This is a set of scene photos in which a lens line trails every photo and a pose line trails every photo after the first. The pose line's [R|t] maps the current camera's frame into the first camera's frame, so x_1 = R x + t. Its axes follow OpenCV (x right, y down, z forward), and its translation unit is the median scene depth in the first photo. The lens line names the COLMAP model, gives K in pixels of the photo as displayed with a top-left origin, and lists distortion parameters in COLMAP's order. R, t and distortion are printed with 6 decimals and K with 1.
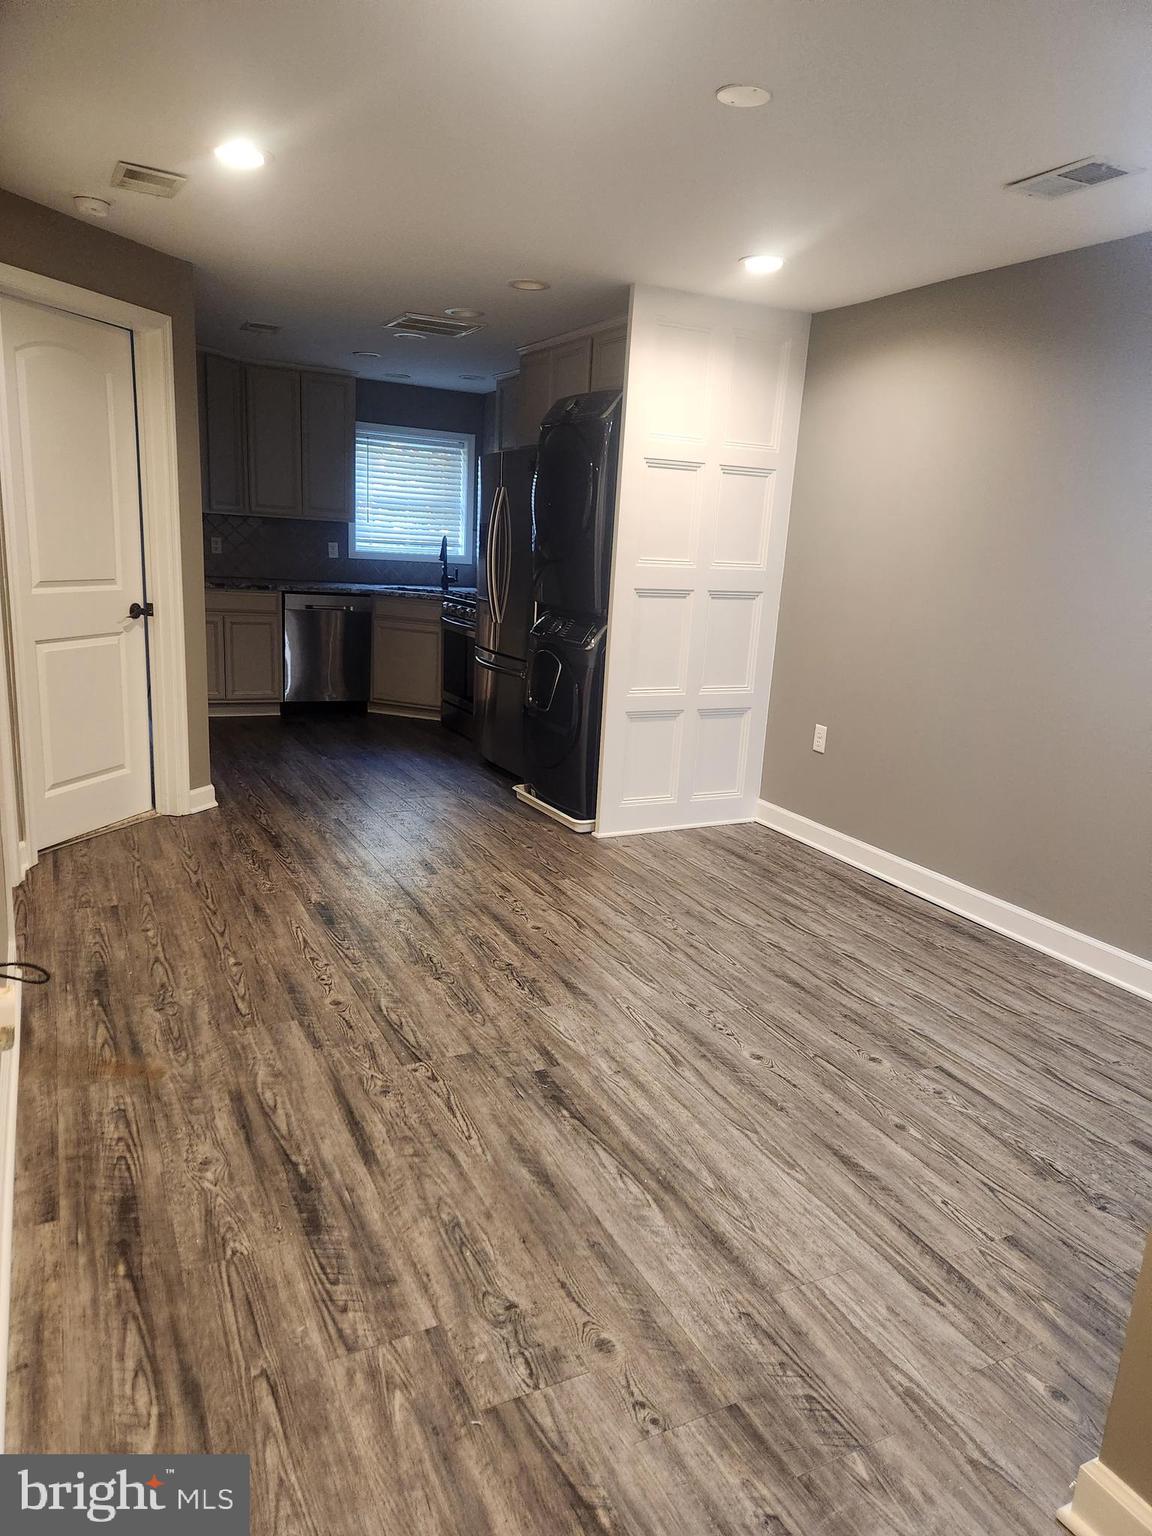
lens RADIAL K [[1024.8, 0, 569.8], [0, 1024.8, 773.5], [0, 0, 1]] dist [0.052134, -0.035409]
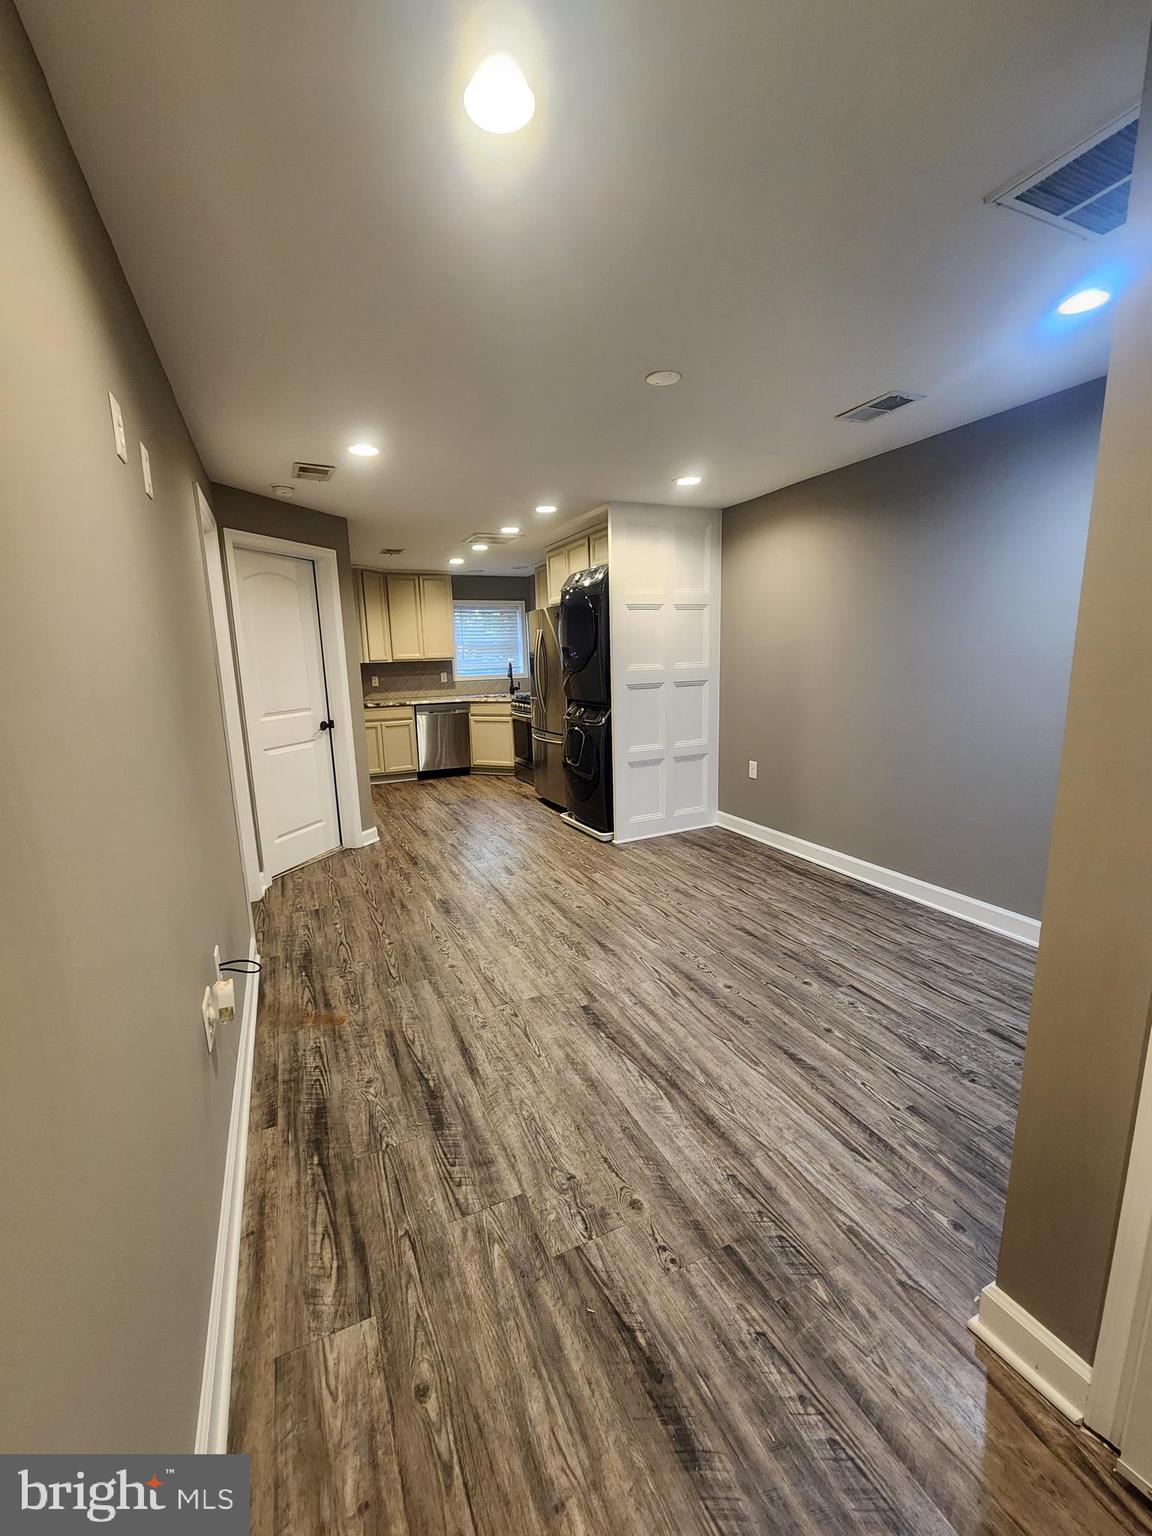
lens RADIAL K [[625.6, 0, 562.3], [0, 625.6, 770.4], [0, 0, 1]] dist [-0.008981, 0.001164]
pose [[0.995164, -0.078455, -0.059101, 0.020503], [0.075546, 0.995891, -0.049941, -0.014033], [0.062776, 0.045235, 0.997002, 0.062680]]
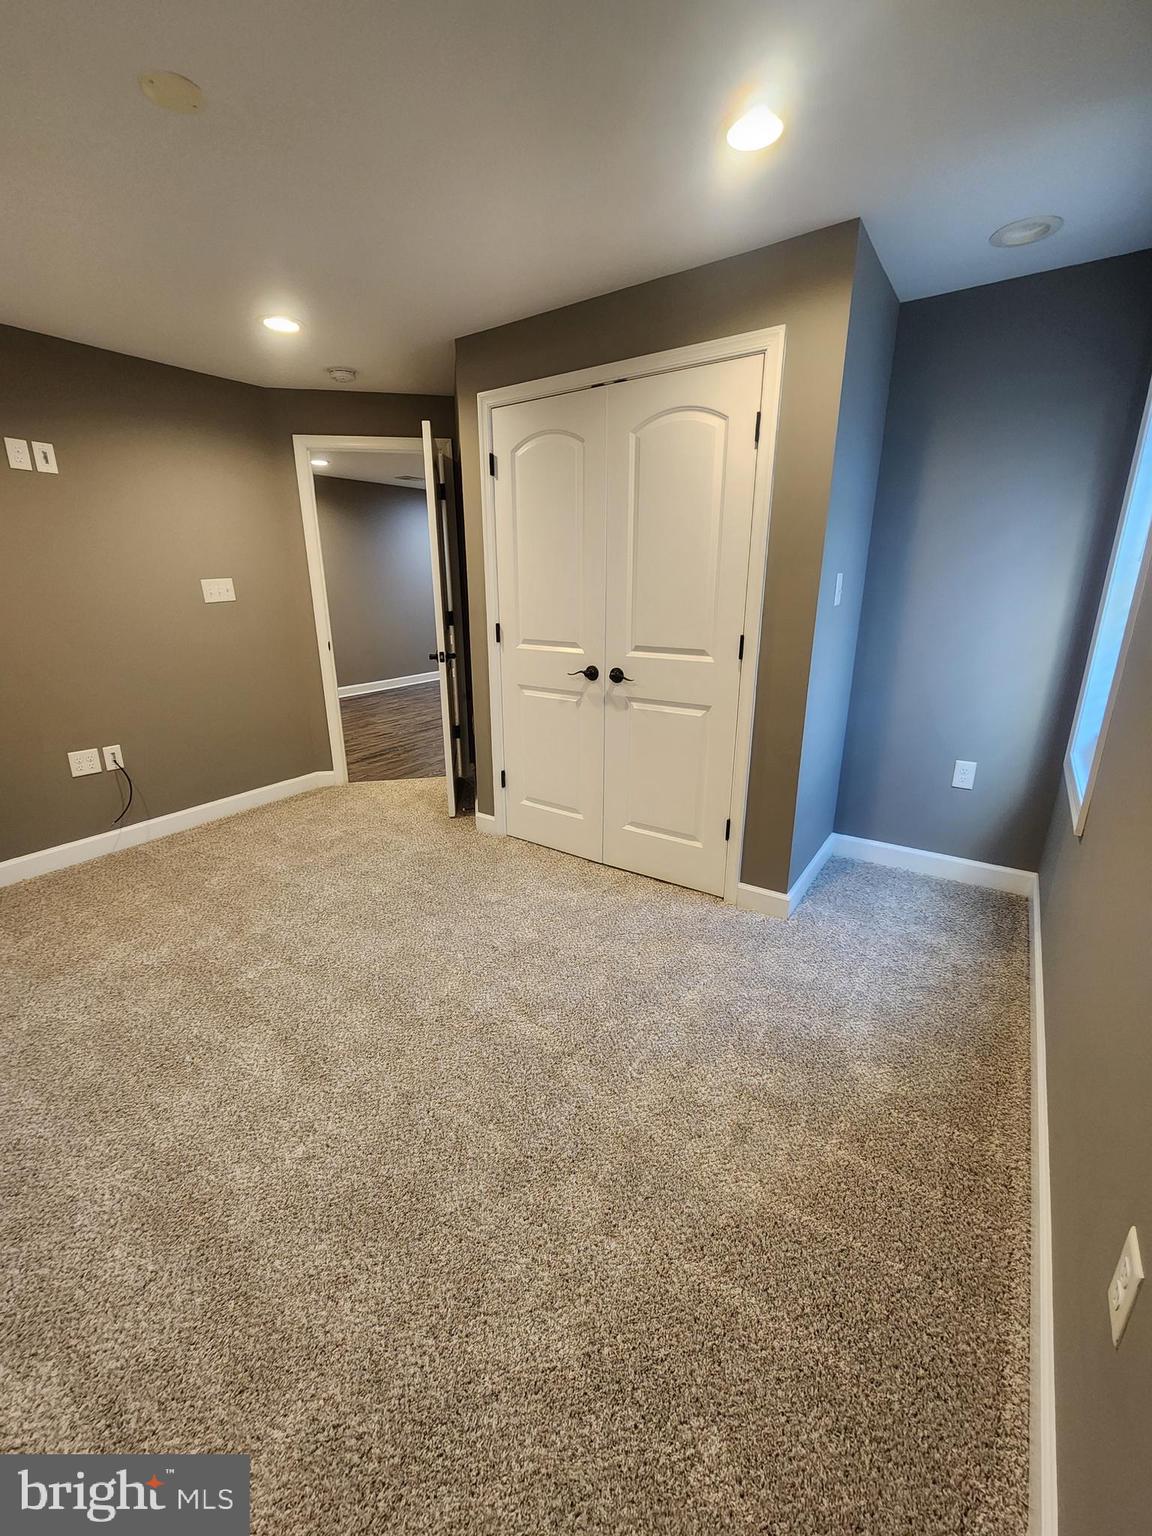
lens RADIAL K [[625.6, 0, 566.5], [0, 625.6, 775.5], [0, 0, 1]] dist [-0.008981, 0.001164]
pose [[-0.485248, -0.314447, 0.815878, -2.326883], [0.183612, 0.875647, 0.446687, -0.577789], [-0.854881, 0.366559, -0.367170, 1.902181]]
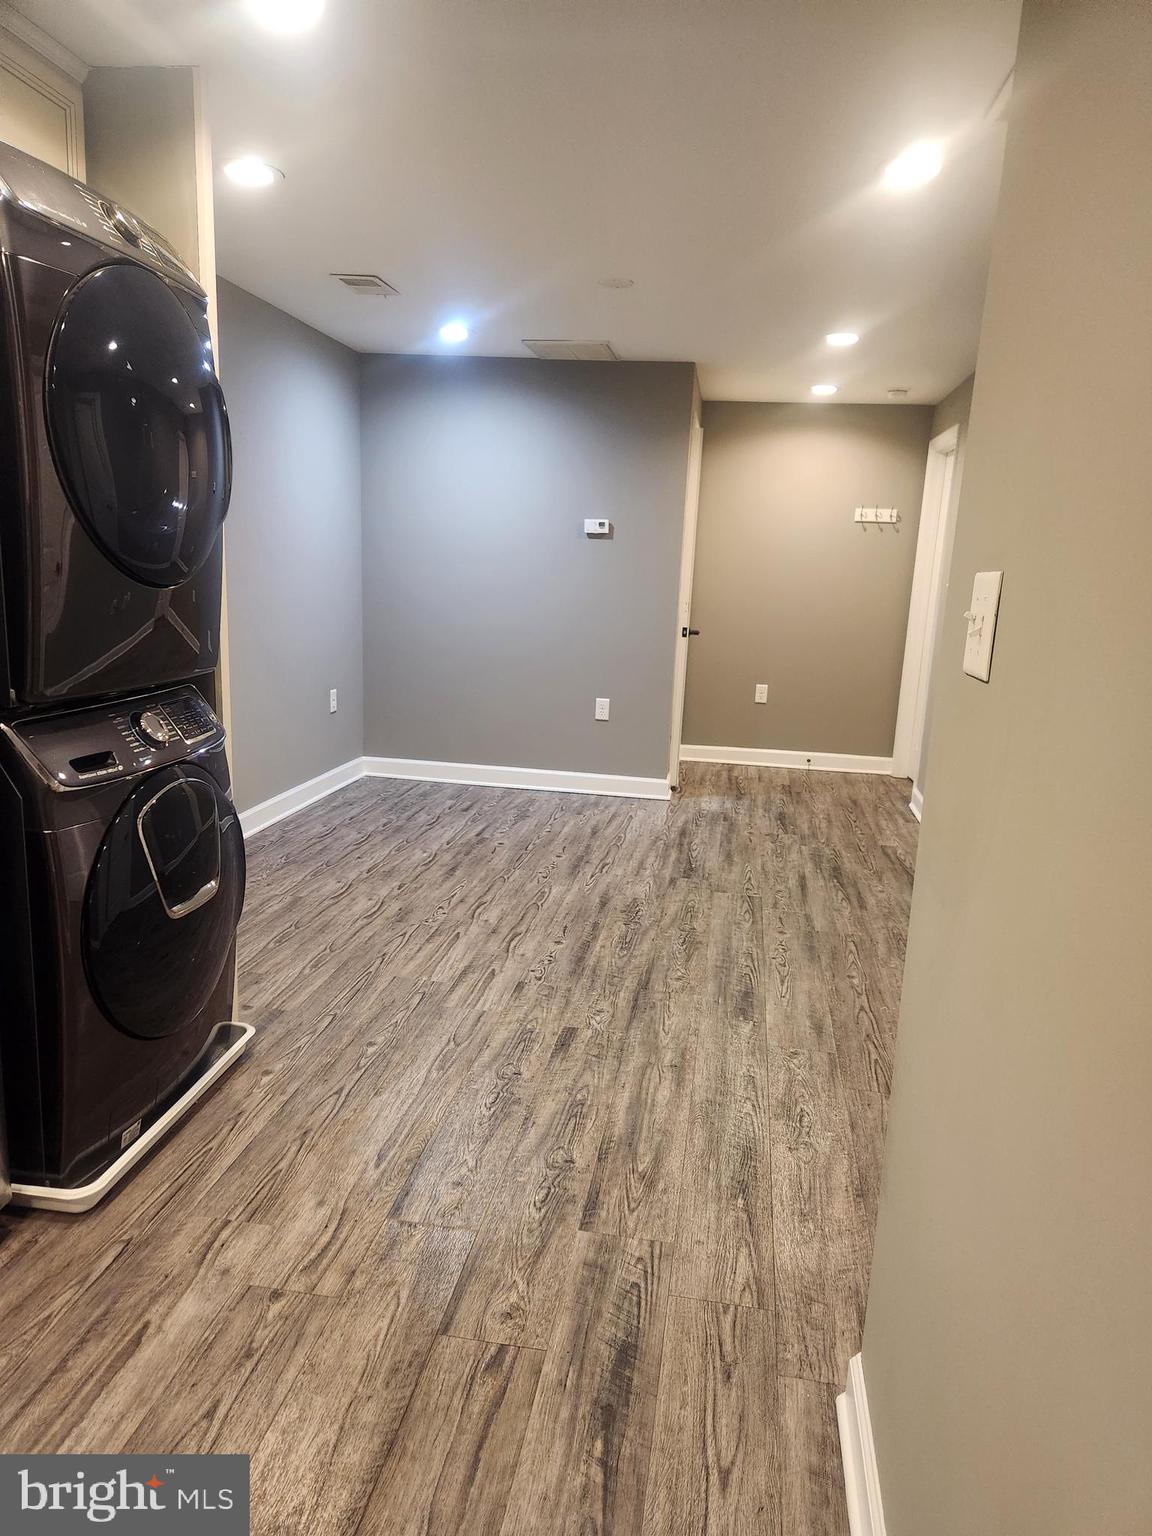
lens RADIAL K [[1024.8, 0, 578.3], [0, 1024.8, 769.3], [0, 0, 1]] dist [0.052134, -0.035409]
pose [[-0.809034, -0.209718, 0.549074, -0.779377], [0.042878, 0.910630, 0.410992, -0.574787], [-0.586196, 0.356049, -0.727739, 2.291322]]
